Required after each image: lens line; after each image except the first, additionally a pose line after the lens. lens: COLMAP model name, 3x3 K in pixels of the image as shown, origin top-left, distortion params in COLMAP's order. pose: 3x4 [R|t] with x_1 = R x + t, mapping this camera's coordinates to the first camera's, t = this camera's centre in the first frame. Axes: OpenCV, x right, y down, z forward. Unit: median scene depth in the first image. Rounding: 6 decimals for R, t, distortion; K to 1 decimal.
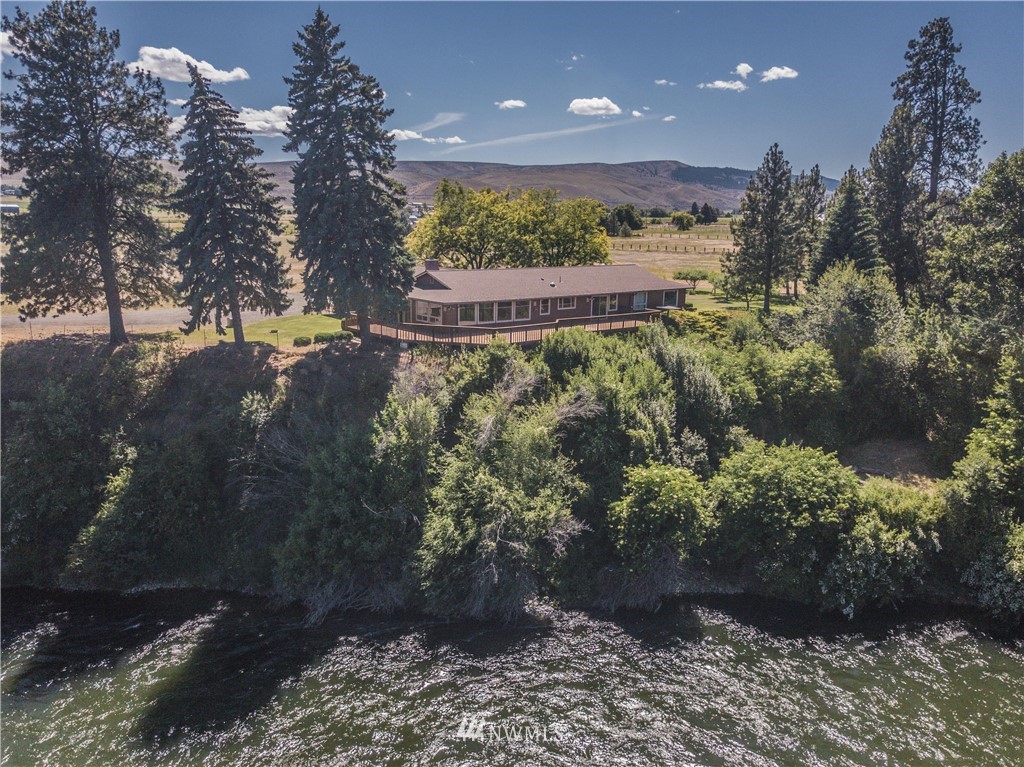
lens RADIAL K [[880.5, 0, 512.0], [0, 880.5, 383.5], [0, 0, 1]] dist [0.066898, 0.000257]
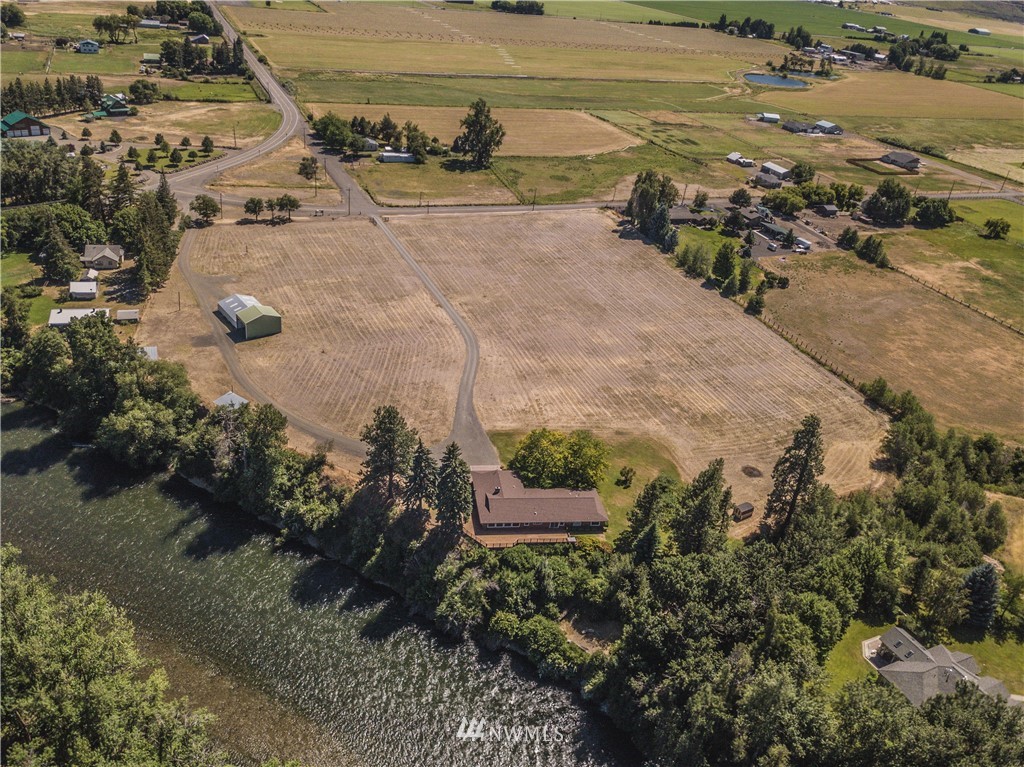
lens RADIAL K [[880.5, 0, 512.0], [0, 880.5, 383.5], [0, 0, 1]] dist [0.066898, 0.000257]
pose [[0.868051, 0.313993, -0.384572, 1.157931], [-0.182666, 0.922260, 0.340690, -1.790308], [0.461650, -0.225488, 0.857925, -1.607666]]
